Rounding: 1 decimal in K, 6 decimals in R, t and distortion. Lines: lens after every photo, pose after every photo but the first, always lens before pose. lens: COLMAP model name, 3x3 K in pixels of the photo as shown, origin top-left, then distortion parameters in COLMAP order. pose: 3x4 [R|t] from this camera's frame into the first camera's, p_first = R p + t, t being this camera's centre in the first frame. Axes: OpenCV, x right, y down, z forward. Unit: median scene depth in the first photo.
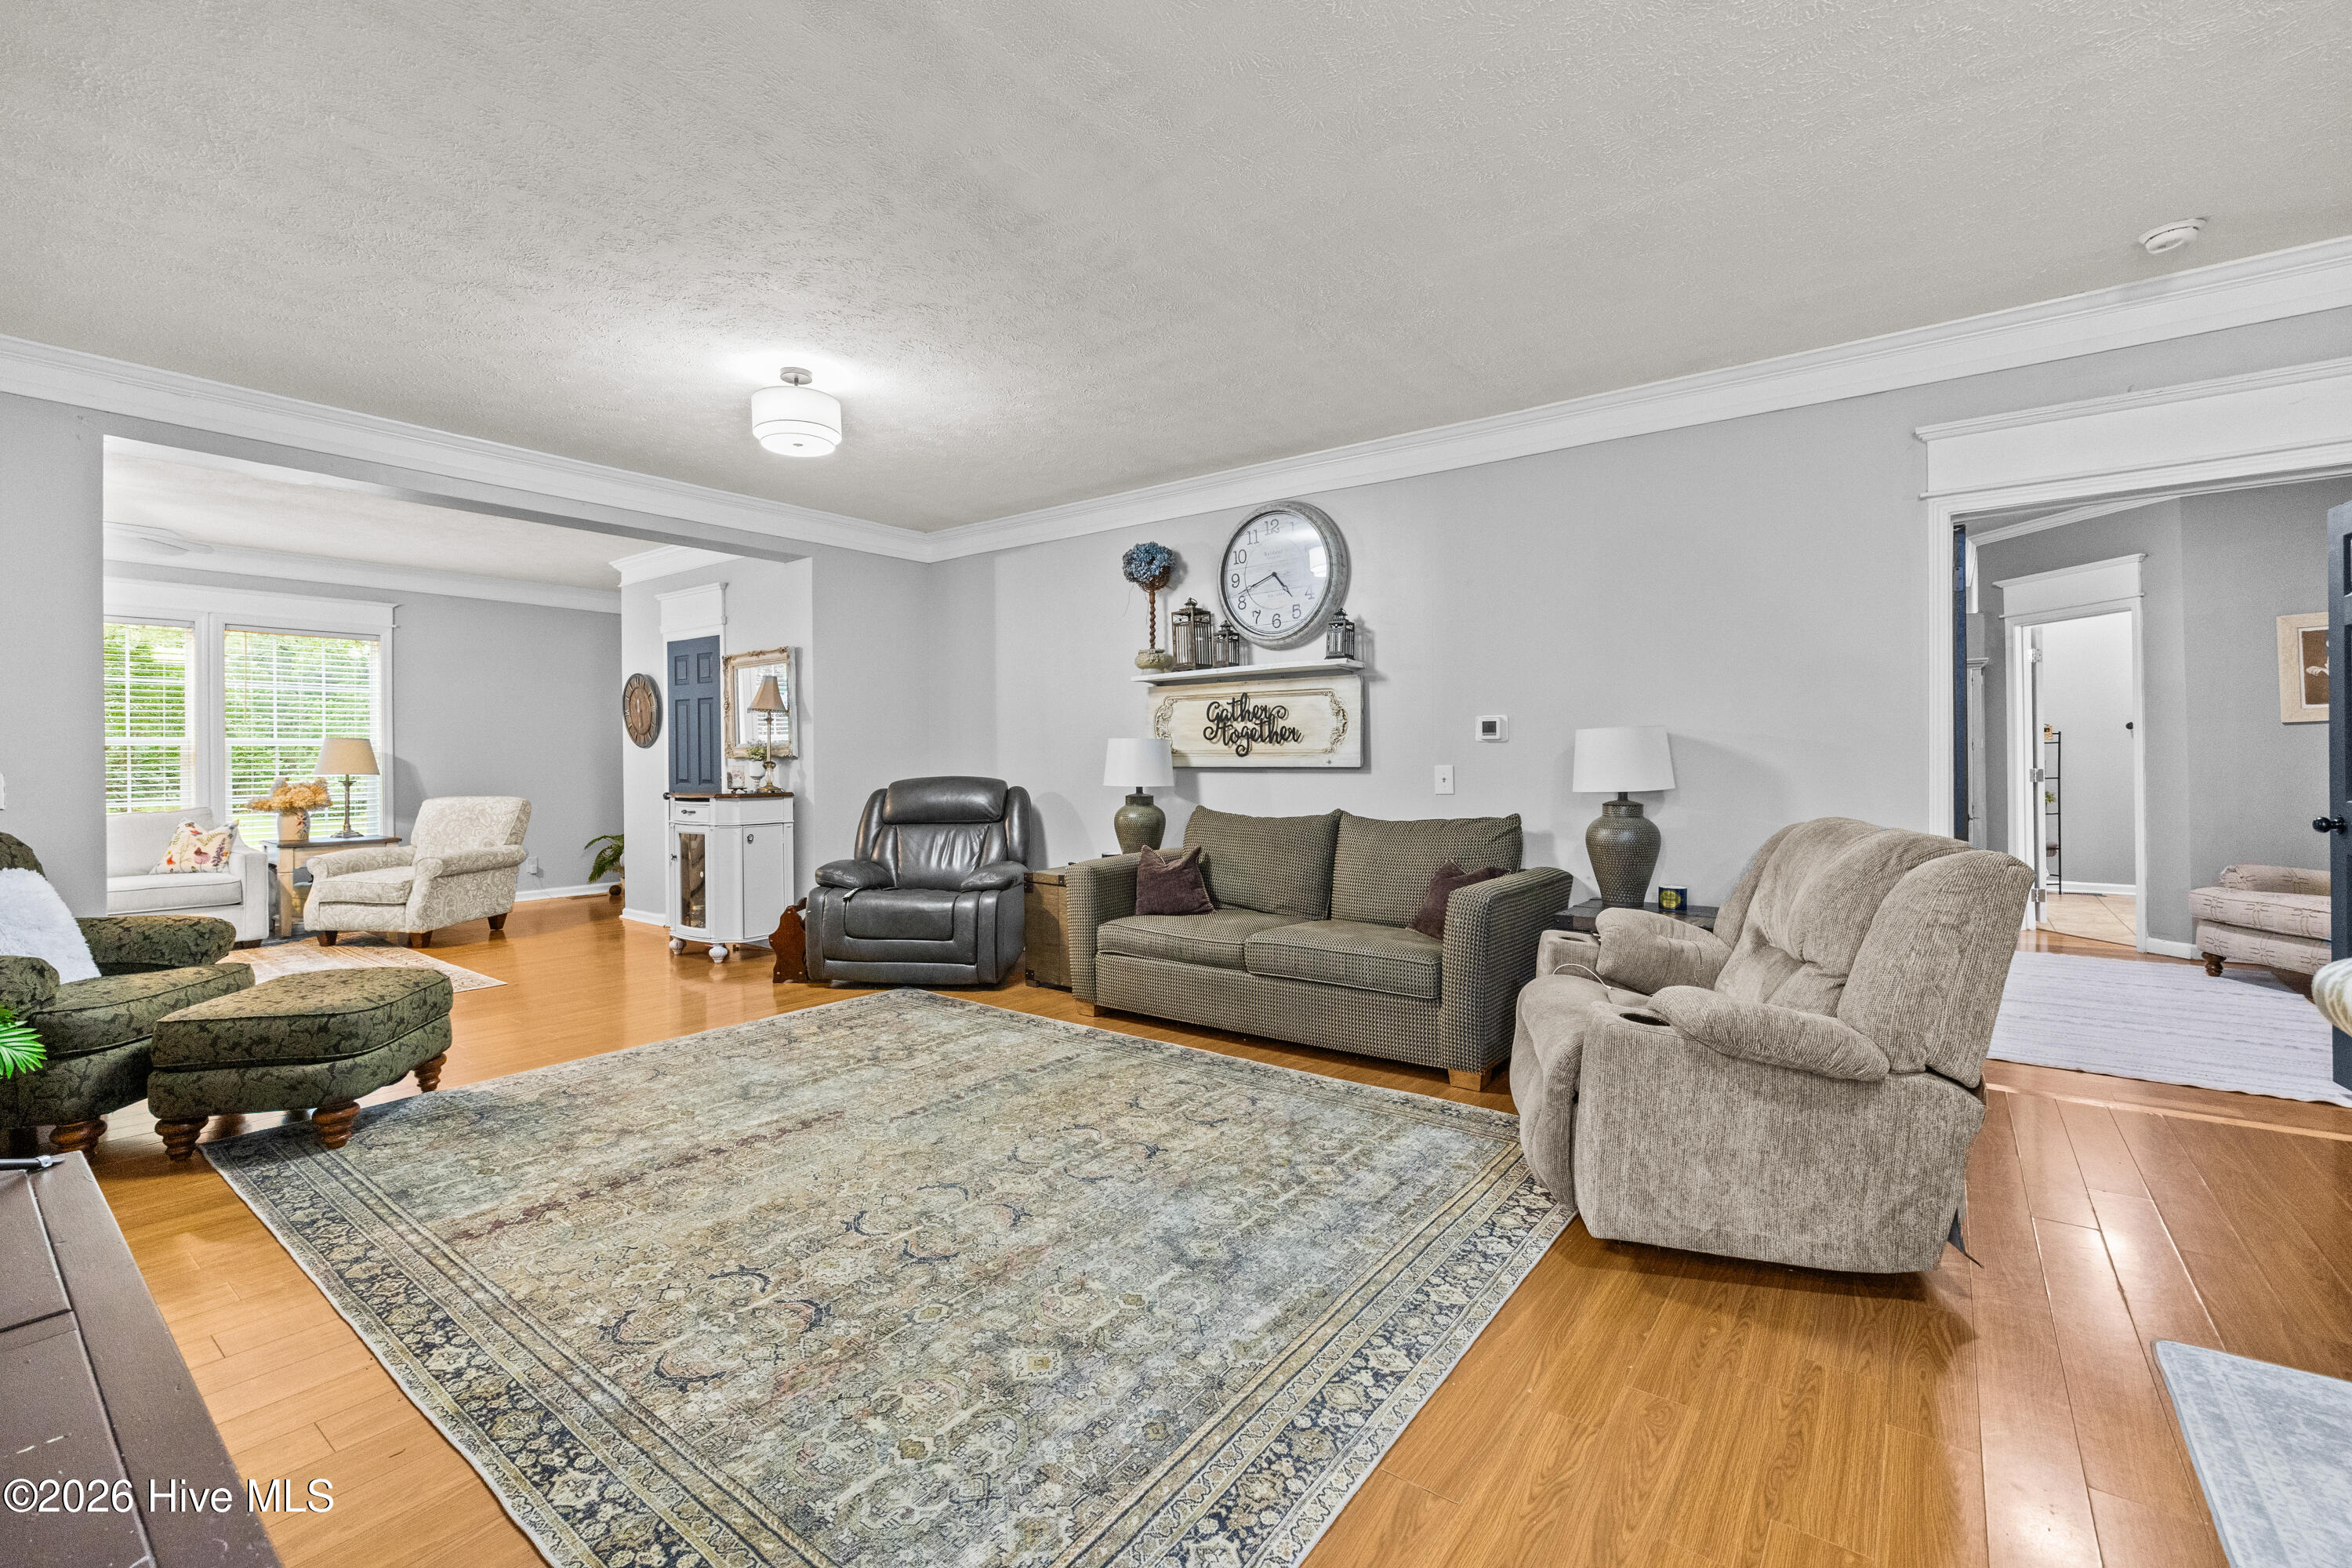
lens RADIAL K [[995.2, 0, 1197.5], [0, 995.2, 760.0], [0, 0, 1]] dist [-0.003871, -0.000338]
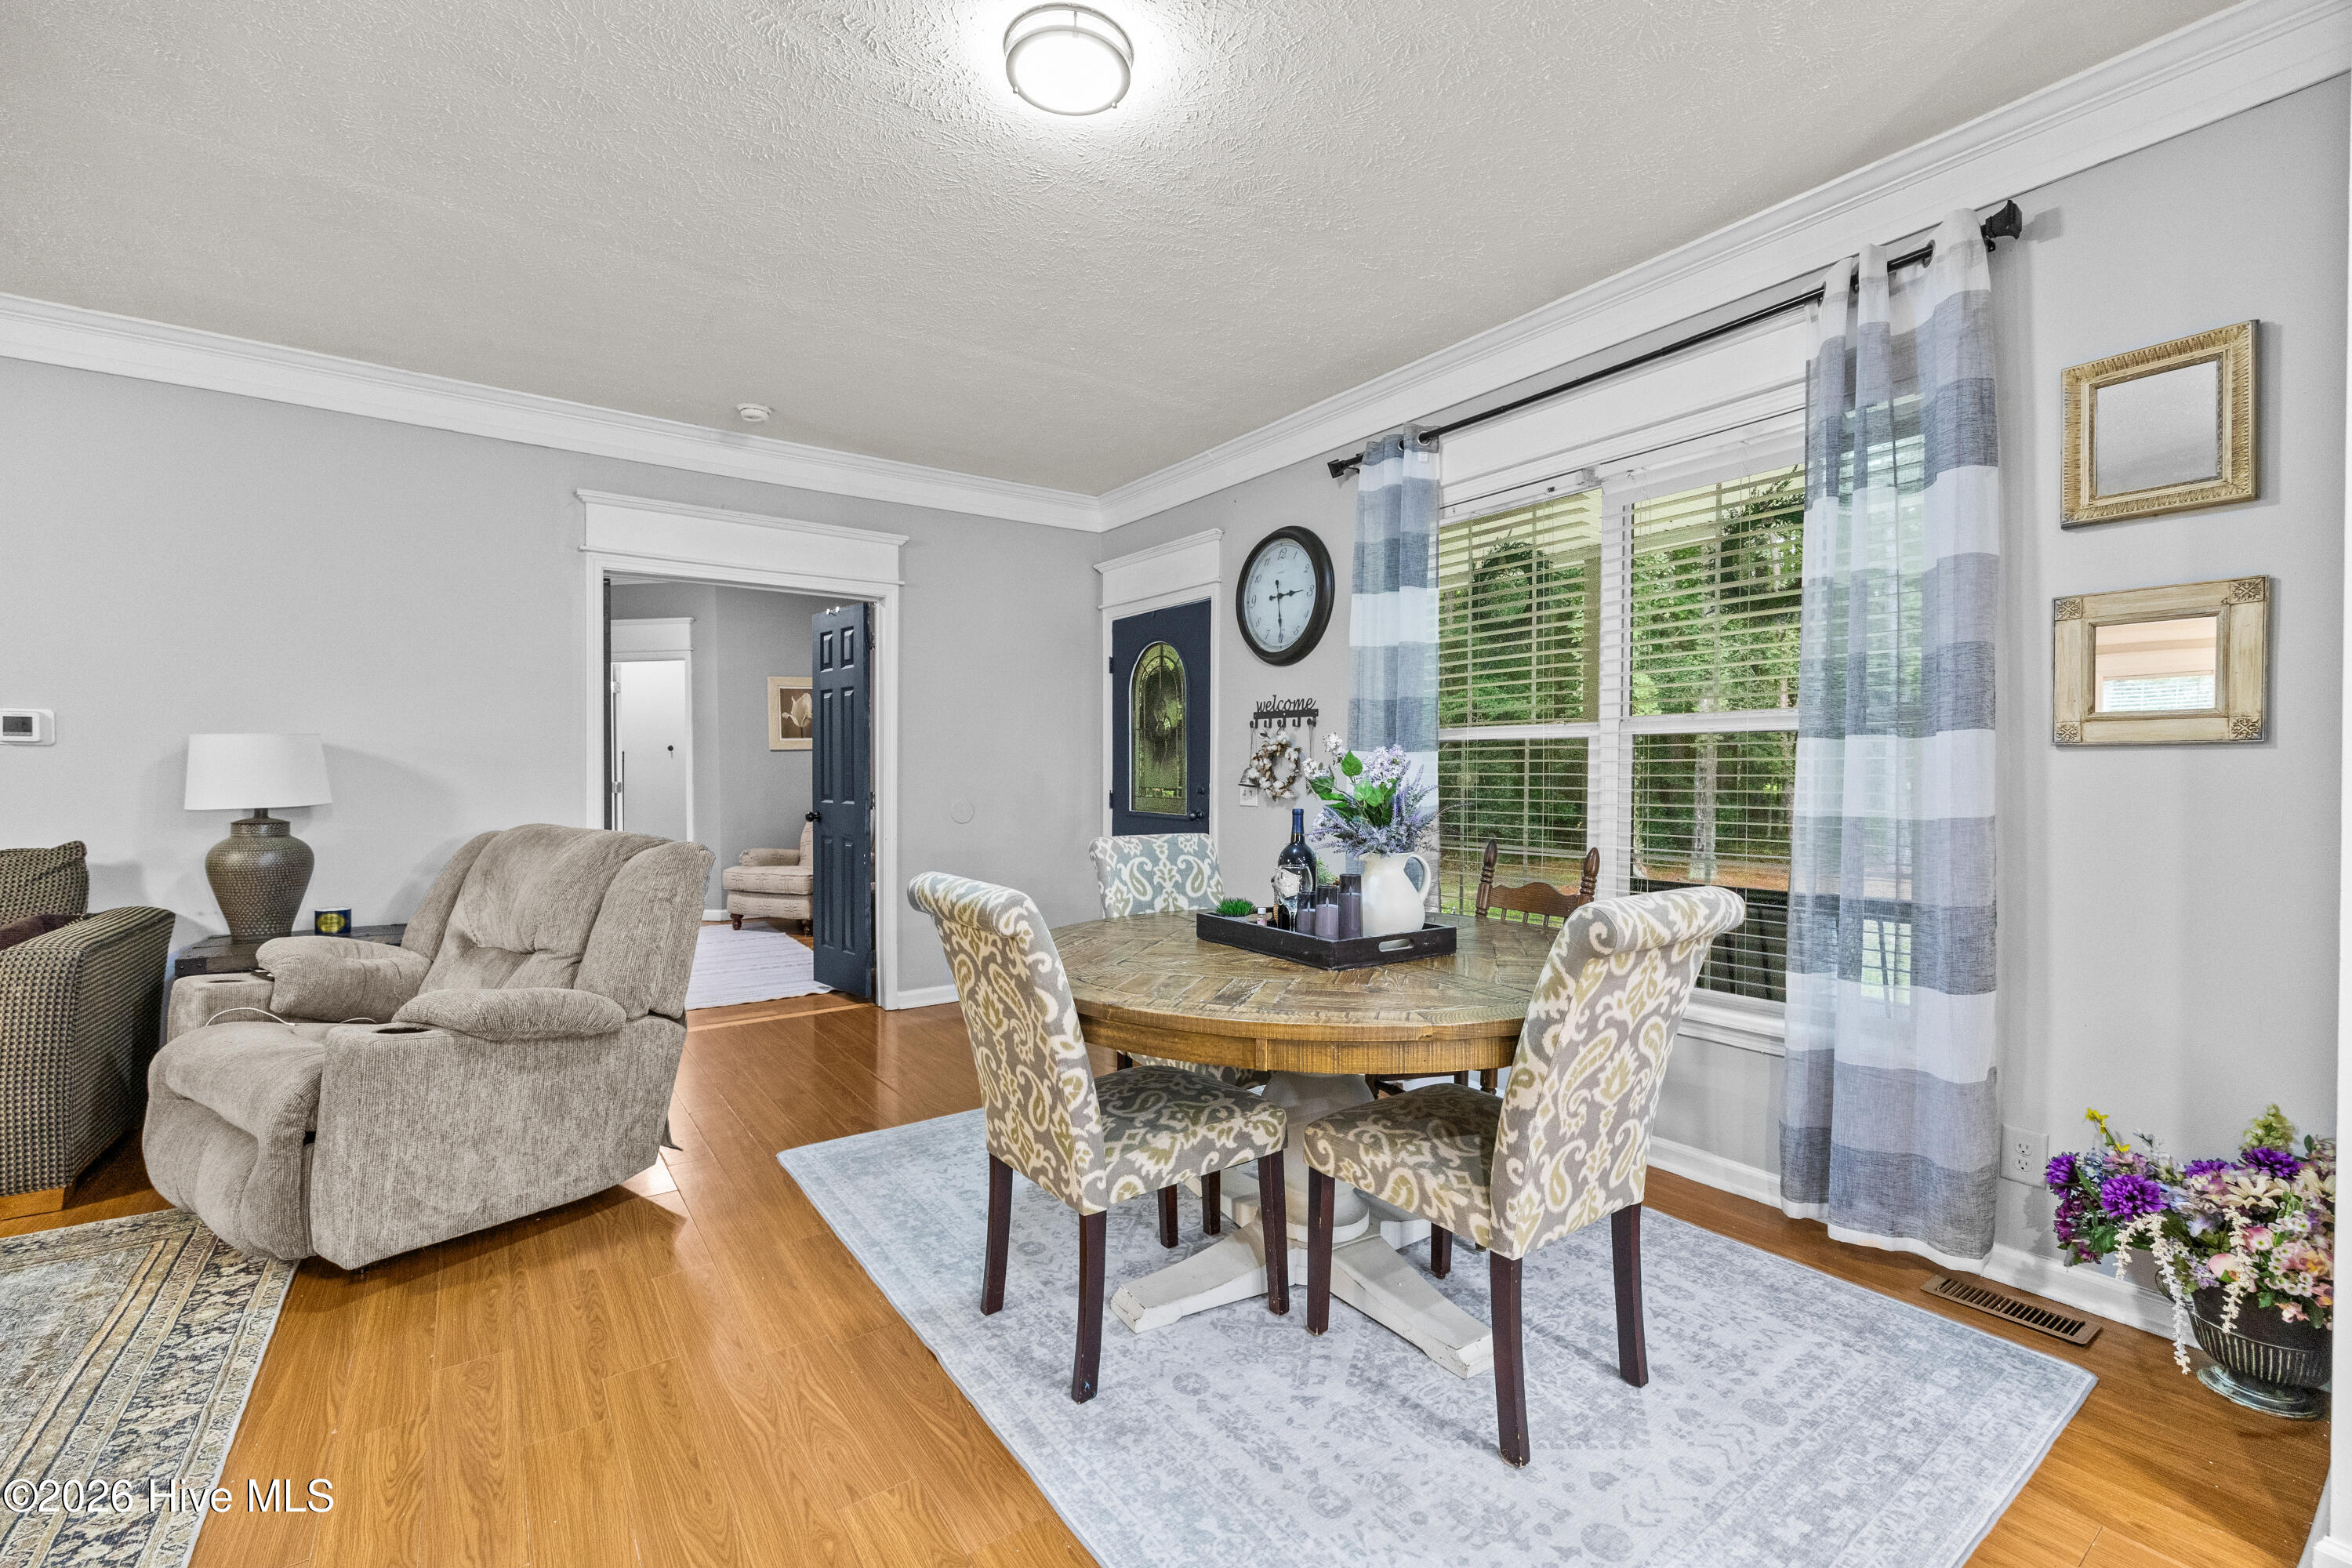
lens RADIAL K [[997.3, 0, 1178.3], [0, 997.3, 791.6], [0, 0, 1]] dist [-0.009061, 0.003146]
pose [[0.304566, -0.009067, 0.952448, -0.225530], [-0.007132, 0.999905, 0.011799, 0.002695], [-0.952465, -0.010386, 0.304472, -0.038602]]
